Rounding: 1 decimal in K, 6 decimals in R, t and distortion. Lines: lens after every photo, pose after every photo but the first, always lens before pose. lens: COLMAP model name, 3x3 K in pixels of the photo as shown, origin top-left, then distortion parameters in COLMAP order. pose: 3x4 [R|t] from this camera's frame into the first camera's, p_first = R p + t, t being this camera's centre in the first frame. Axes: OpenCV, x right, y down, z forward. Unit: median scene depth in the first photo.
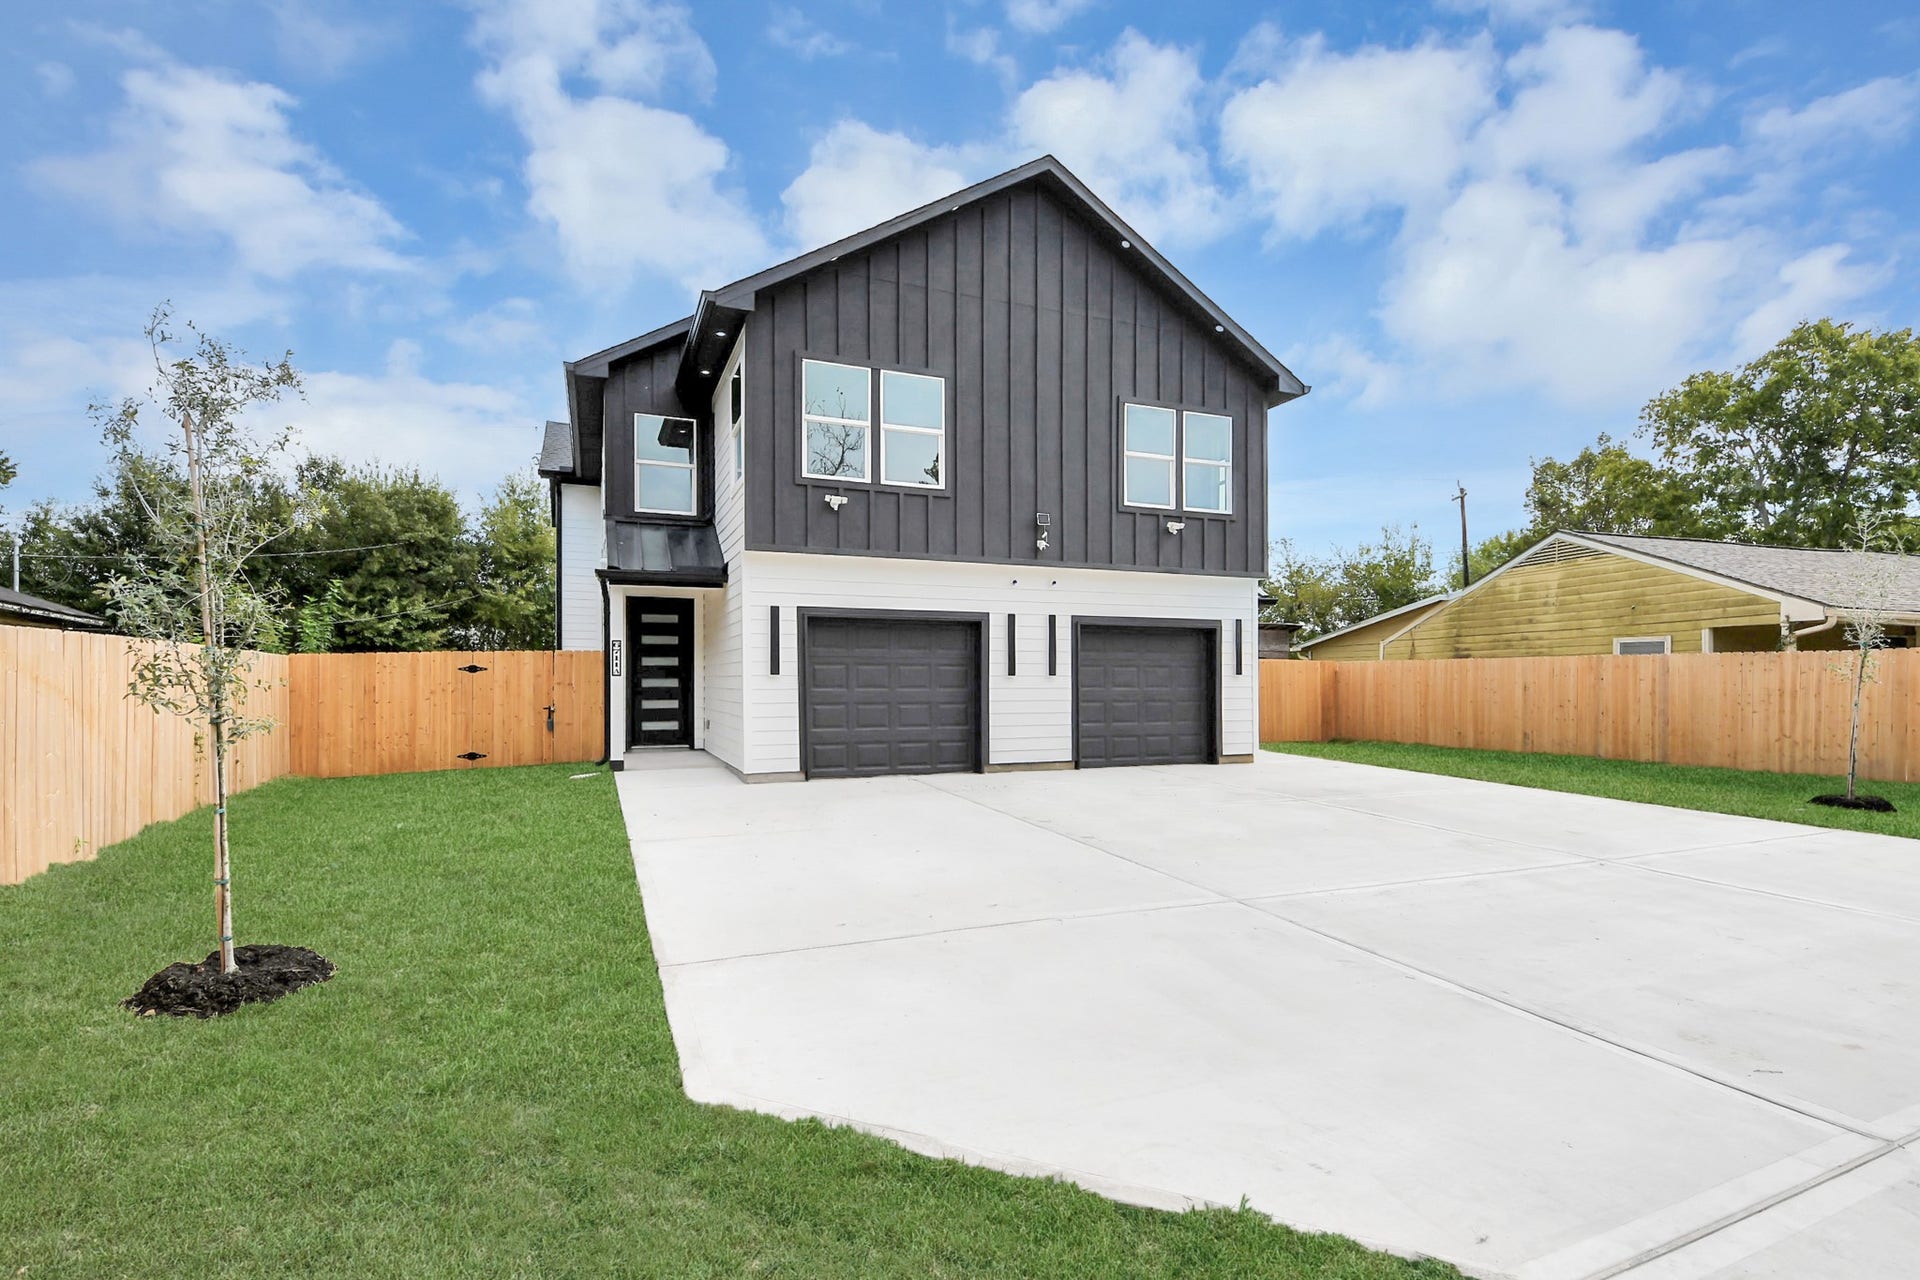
lens RADIAL K [[883.5, 0, 960.6], [0, 883.5, 668.7], [0, 0, 1]] dist [-0.001014, -0.000442]
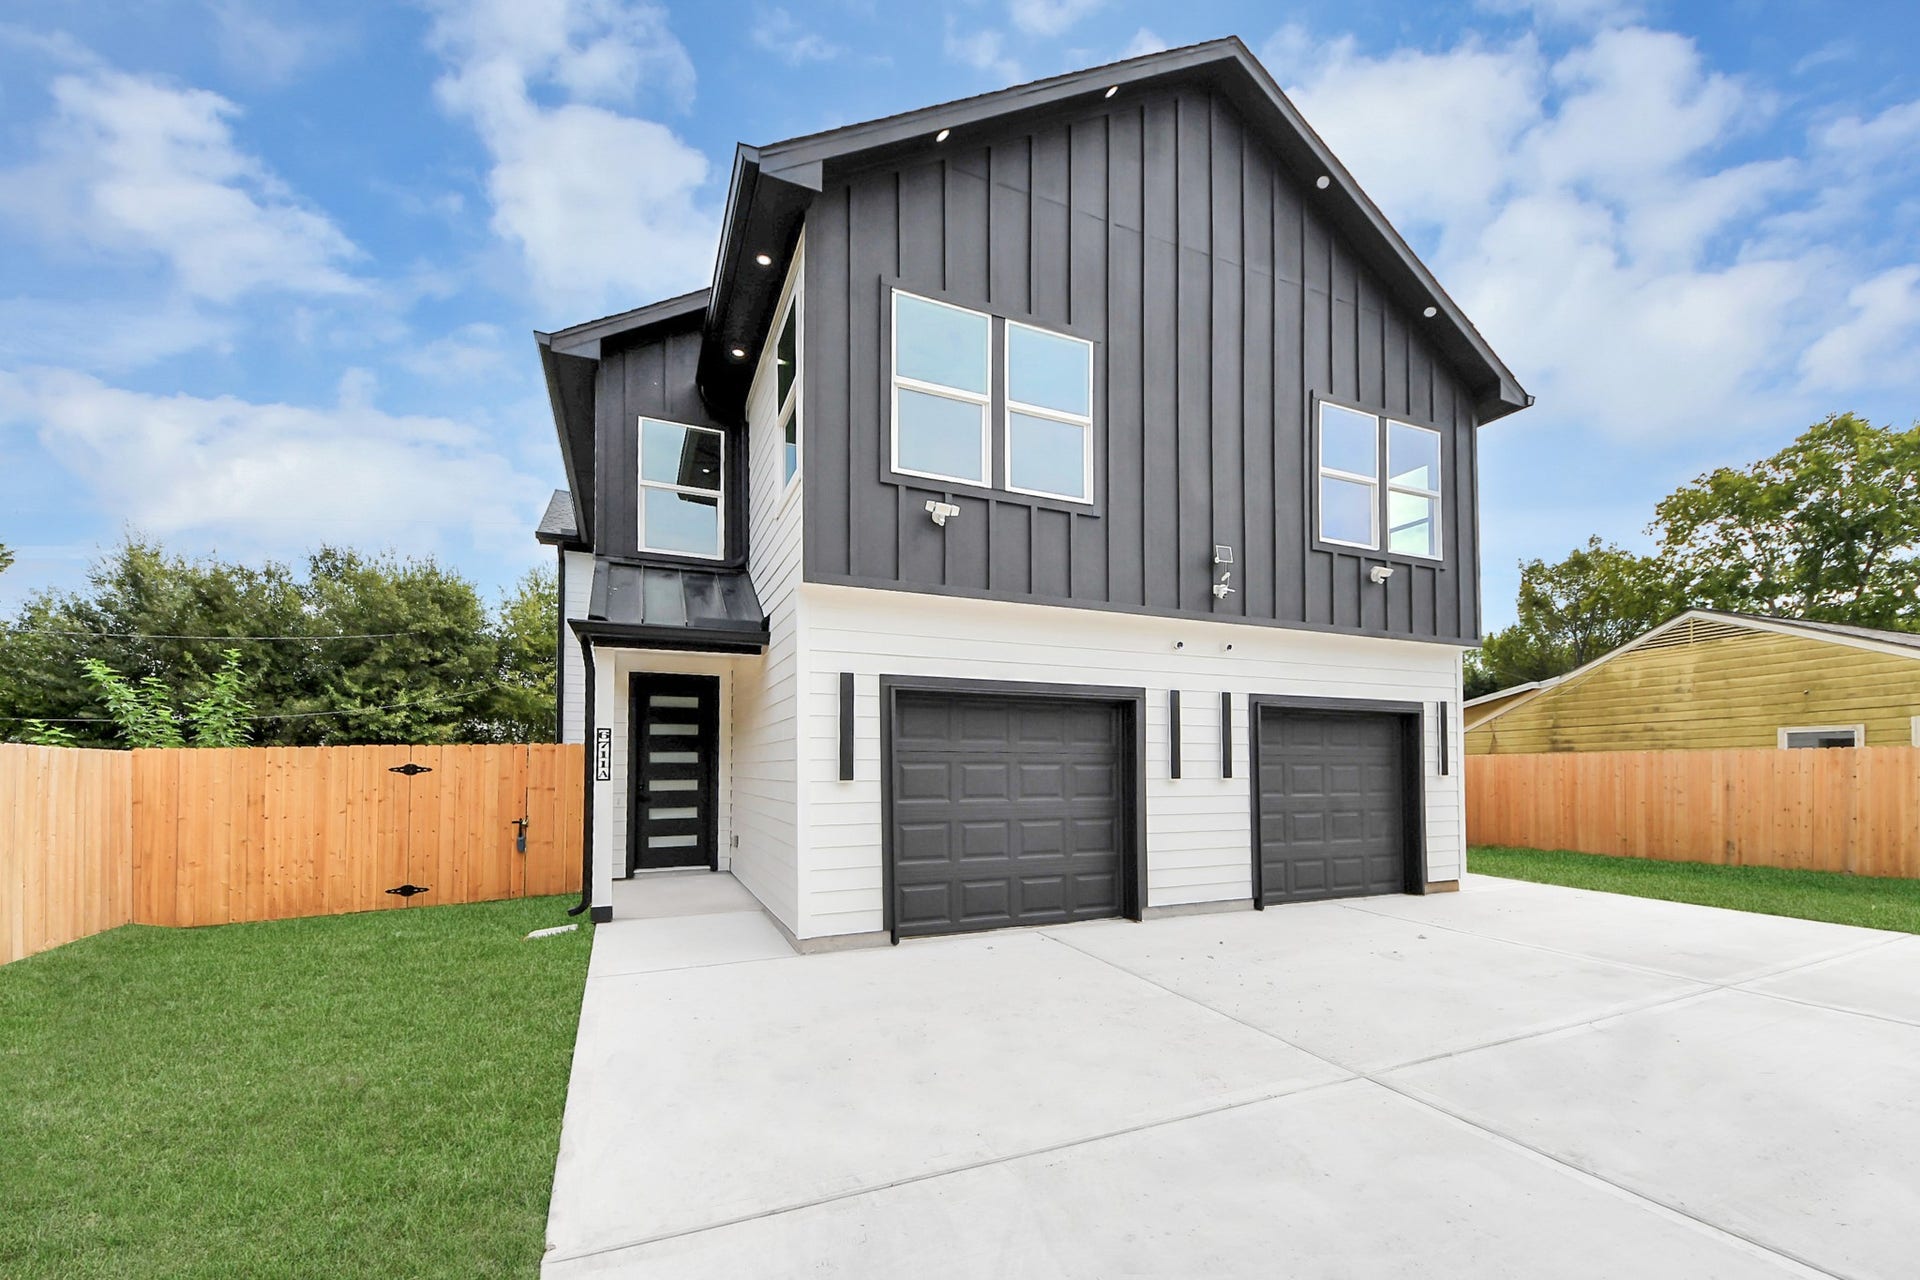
lens RADIAL K [[741.0, 0, 956.7], [0, 741.0, 741.3], [0, 0, 1]] dist [-0.010905, -0.000465]
pose [[0.999774, -0.001413, 0.021220, -0.119208], [0.001942, 0.999688, -0.024899, -0.006710], [-0.021178, 0.024934, 0.999465, 0.389222]]
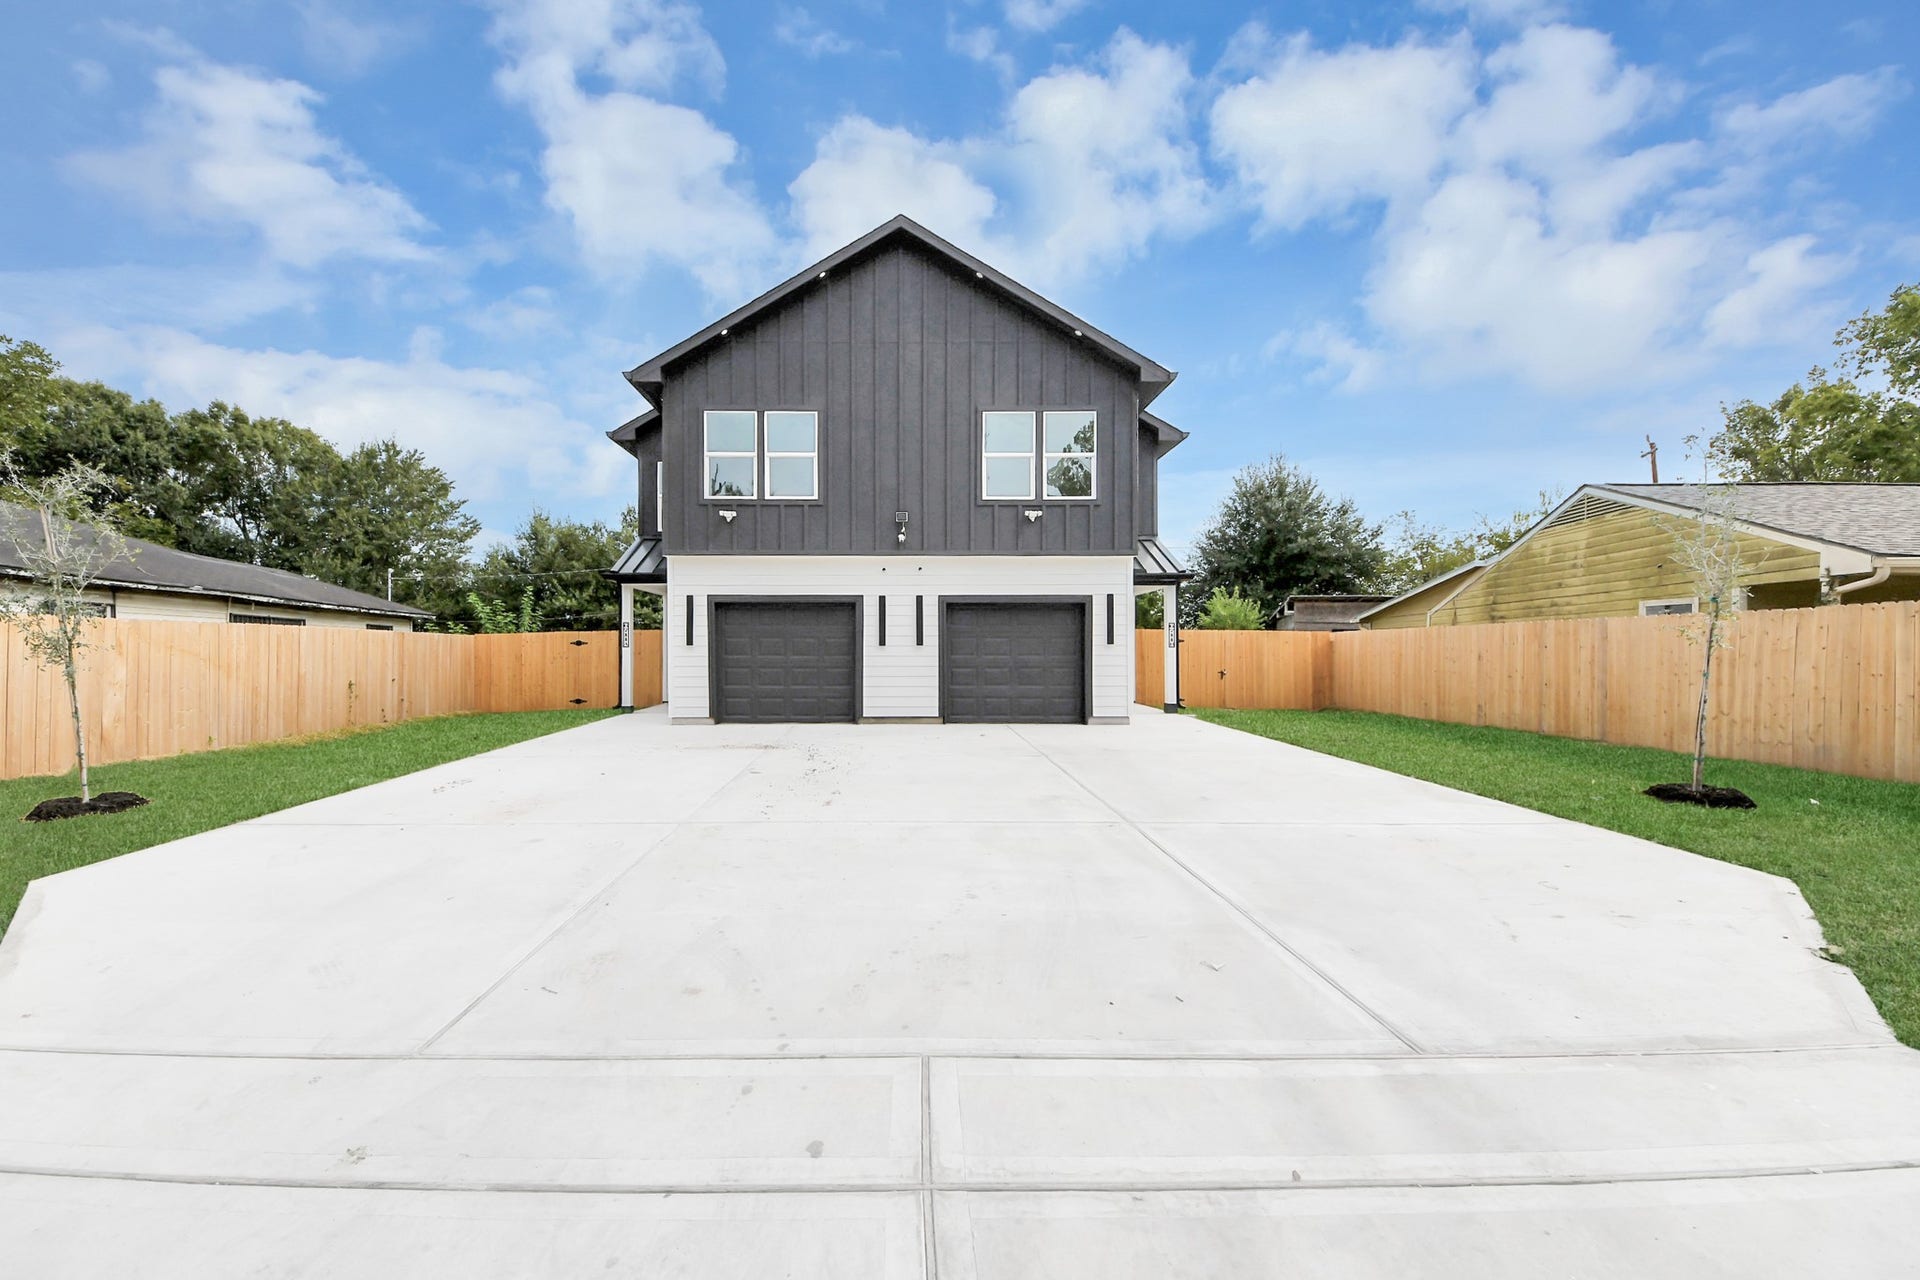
lens RADIAL K [[721.4, 0, 951.7], [0, 721.4, 638.4], [0, 0, 1]] dist [0.031847, -0.019364]
pose [[0.932508, -0.008296, -0.361055, 0.473739], [0.005456, 0.999946, -0.008885, 0.006975], [0.361109, 0.006315, 0.932502, 0.088334]]
